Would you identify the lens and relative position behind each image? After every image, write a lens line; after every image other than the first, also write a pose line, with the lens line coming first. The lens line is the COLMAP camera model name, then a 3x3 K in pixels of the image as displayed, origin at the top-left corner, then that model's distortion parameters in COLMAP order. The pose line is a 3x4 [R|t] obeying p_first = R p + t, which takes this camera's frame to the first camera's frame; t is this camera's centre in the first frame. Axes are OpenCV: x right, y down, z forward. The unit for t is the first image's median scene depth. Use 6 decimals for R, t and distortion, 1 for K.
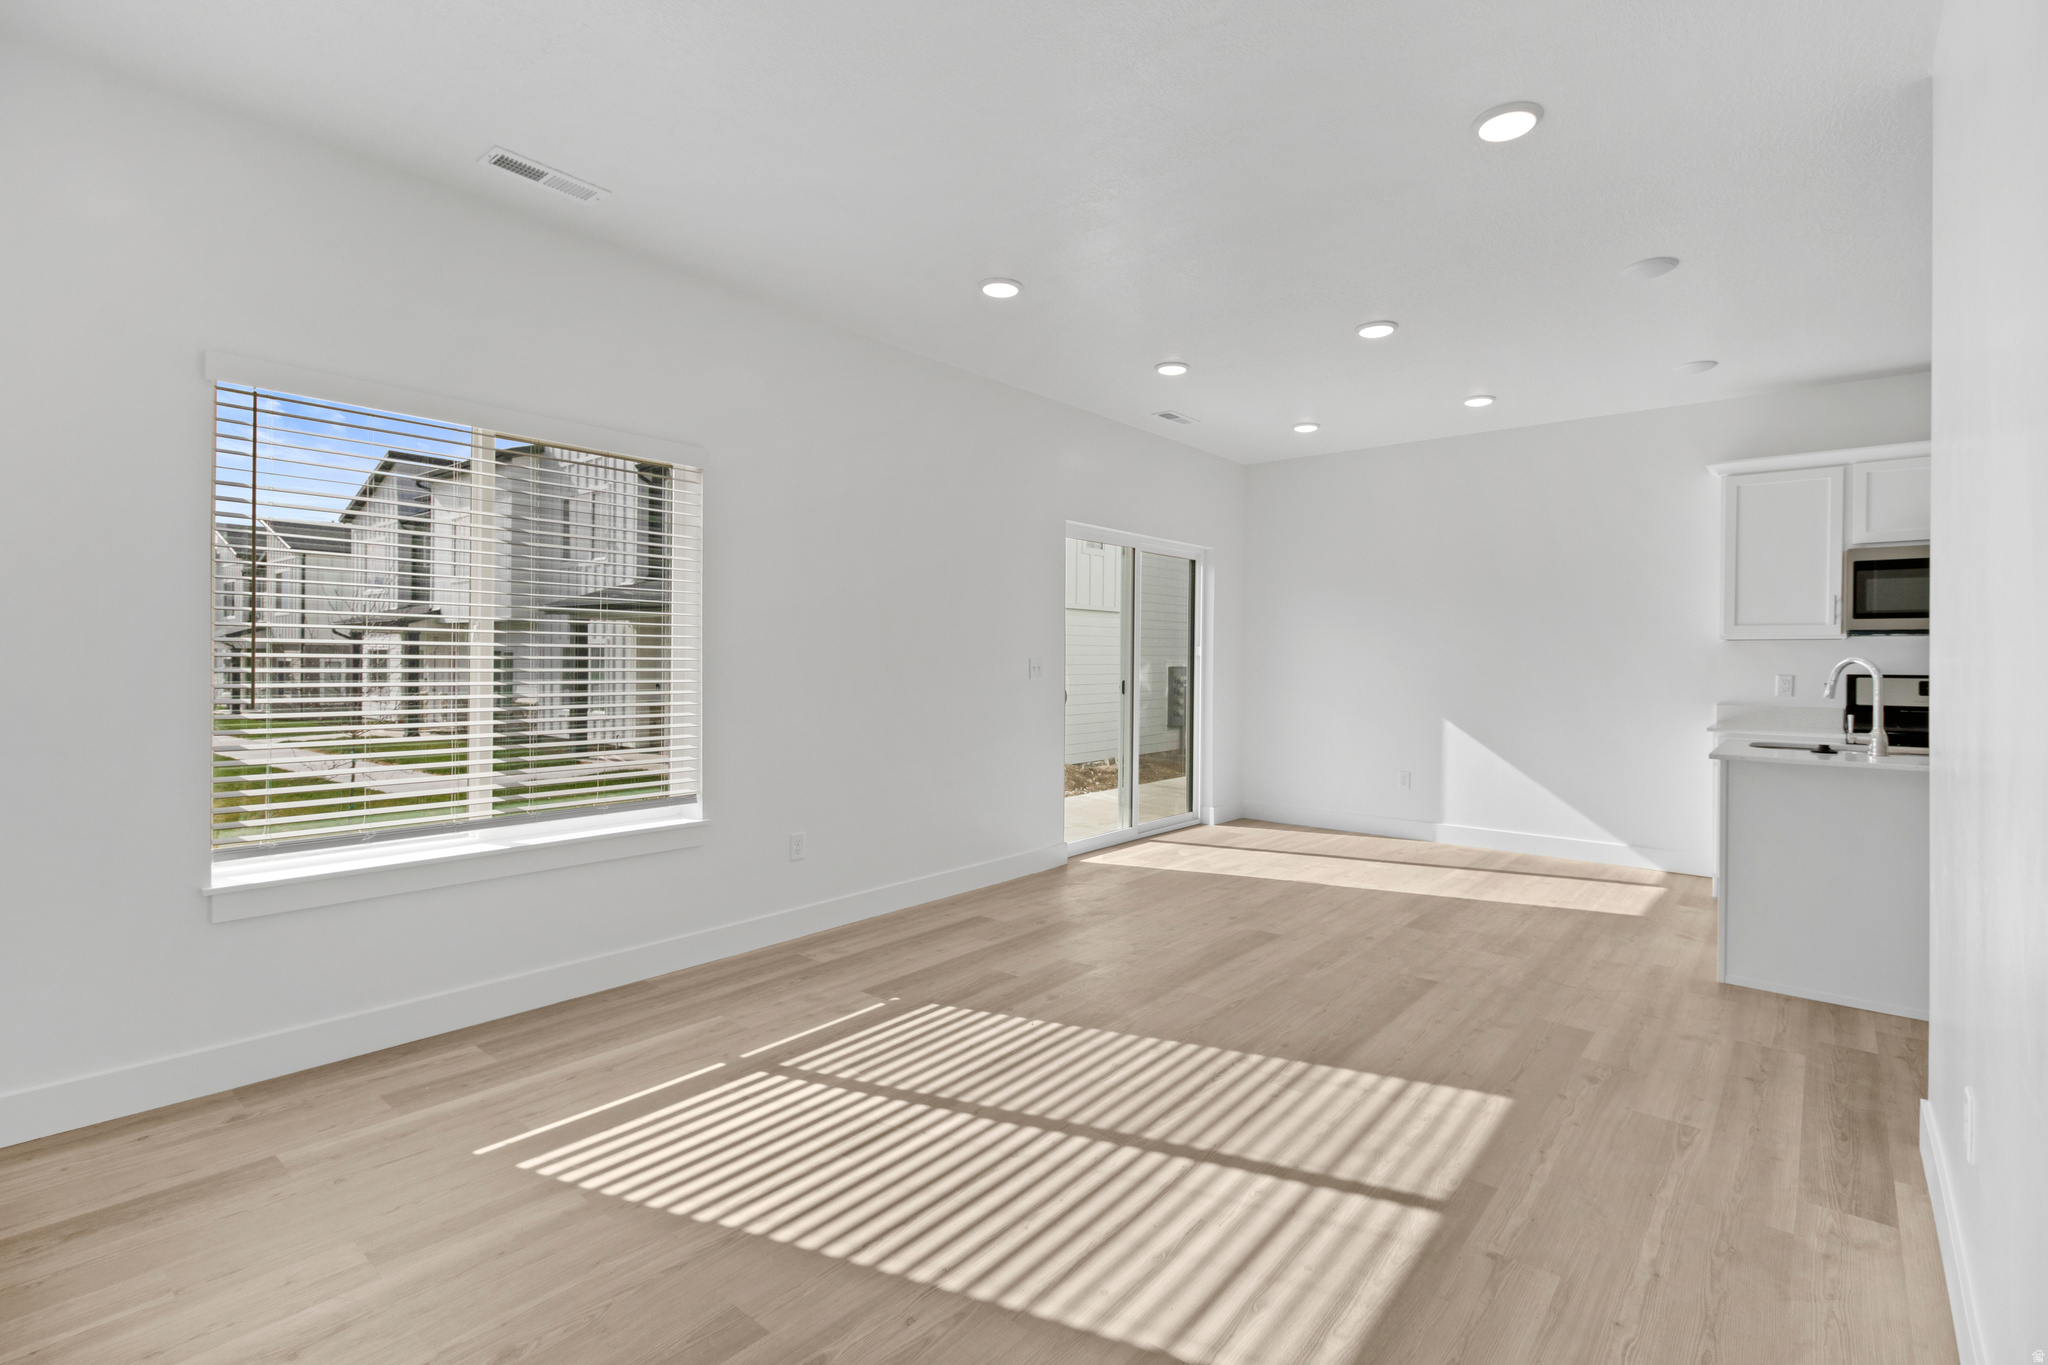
lens RADIAL K [[959.0, 0, 1015.9], [0, 959.0, 678.0], [0, 0, 1]] dist [-0.003524, -0.007433]
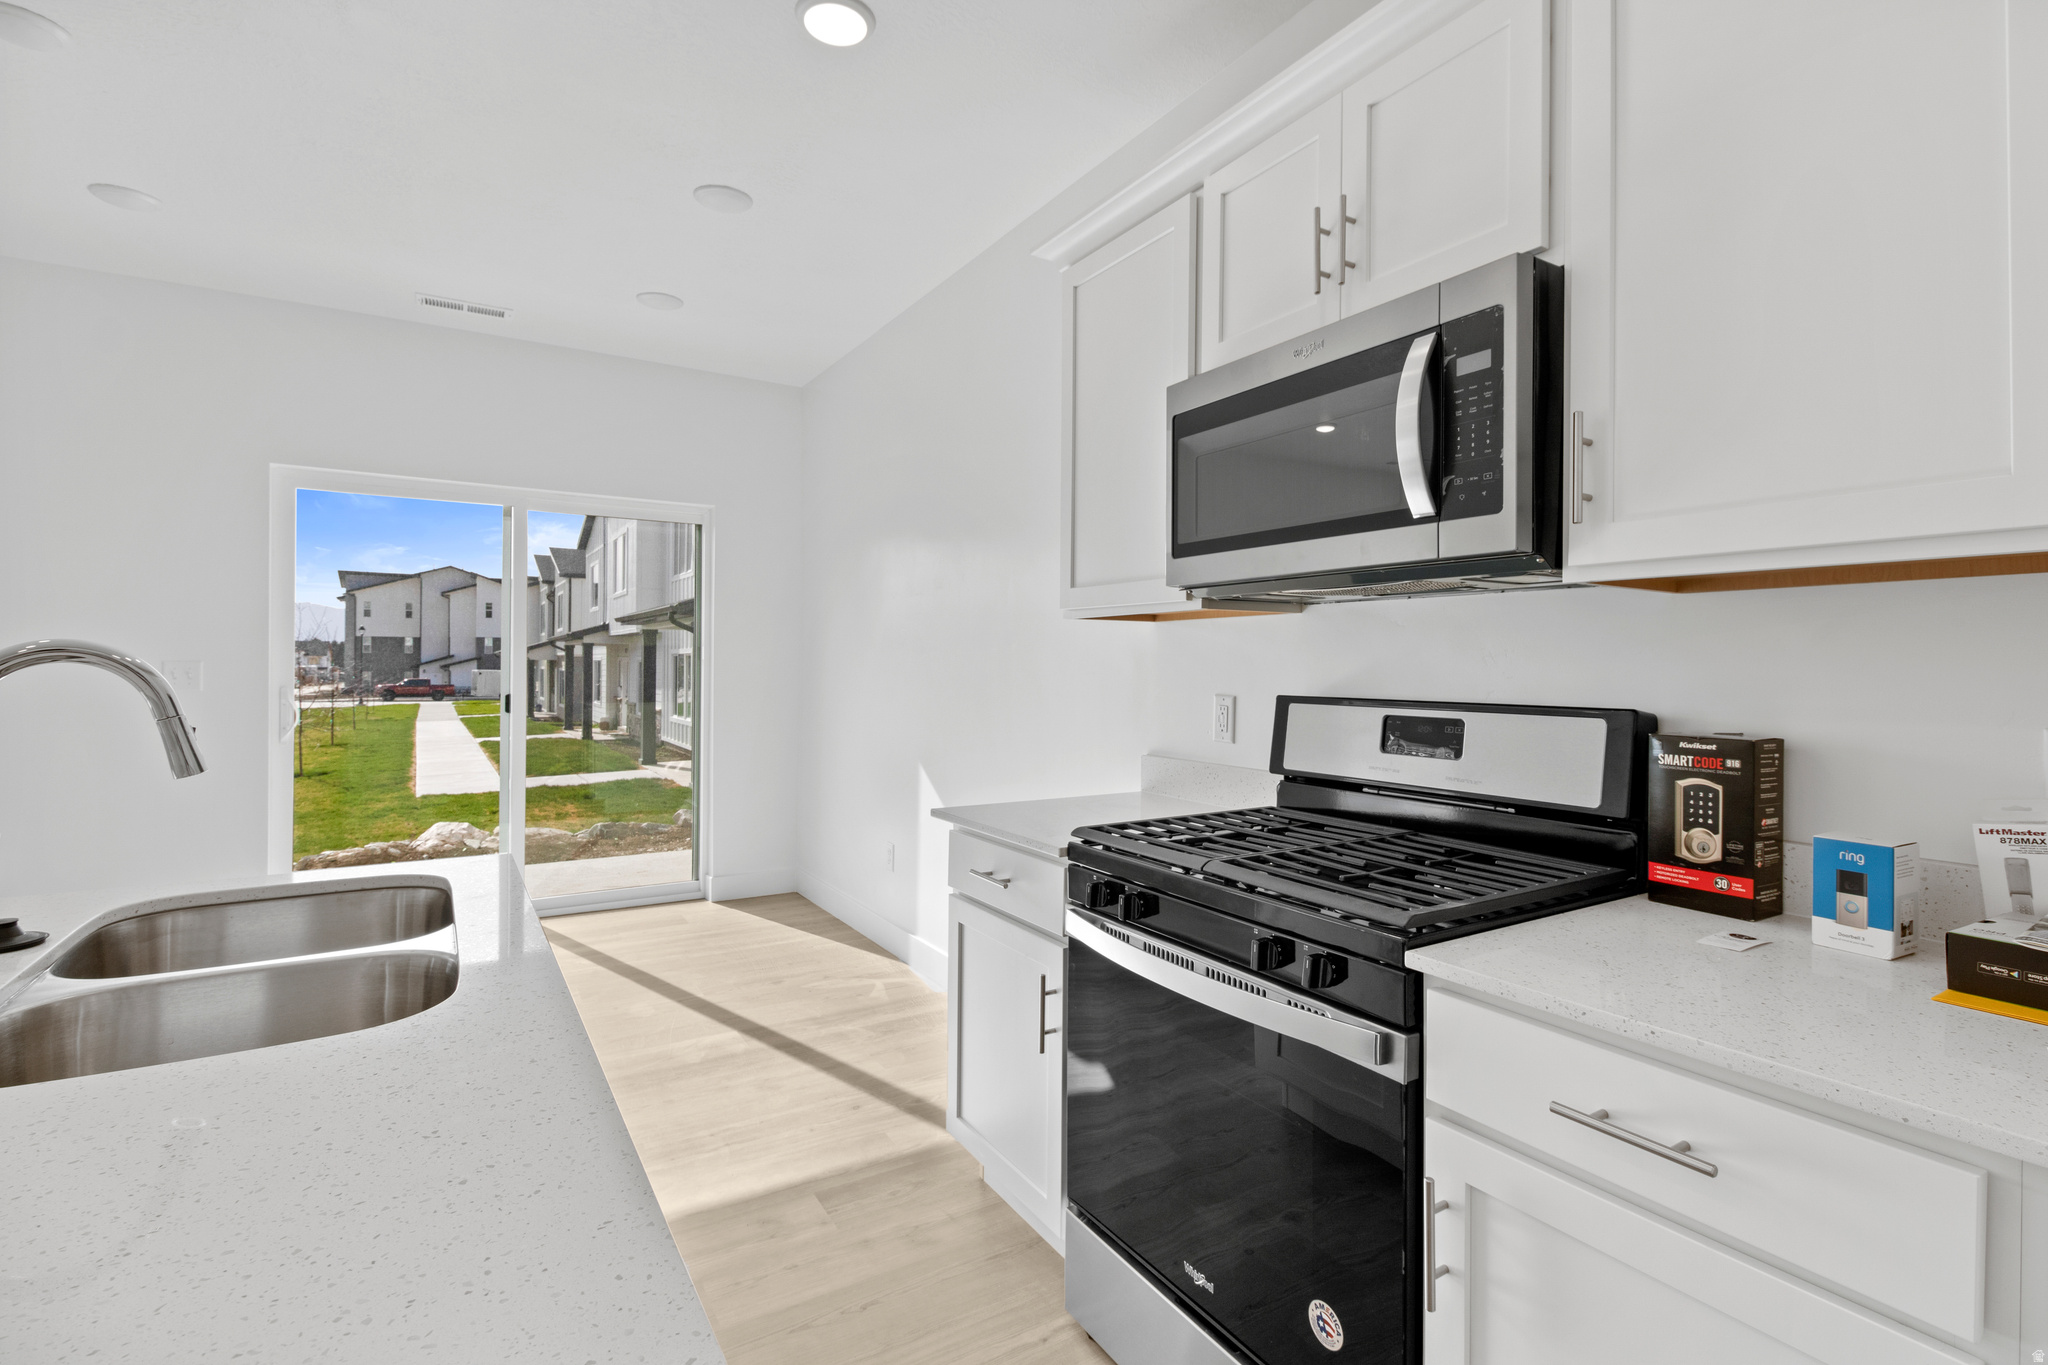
lens RADIAL K [[959.0, 0, 1030.3], [0, 959.0, 672.8], [0, 0, 1]] dist [-0.003524, -0.007433]
pose [[0.944950, -0.005731, -0.327166, 0.871893], [0.001899, 0.999926, -0.012030, -0.008098], [0.327210, 0.010747, 0.944890, 0.543364]]
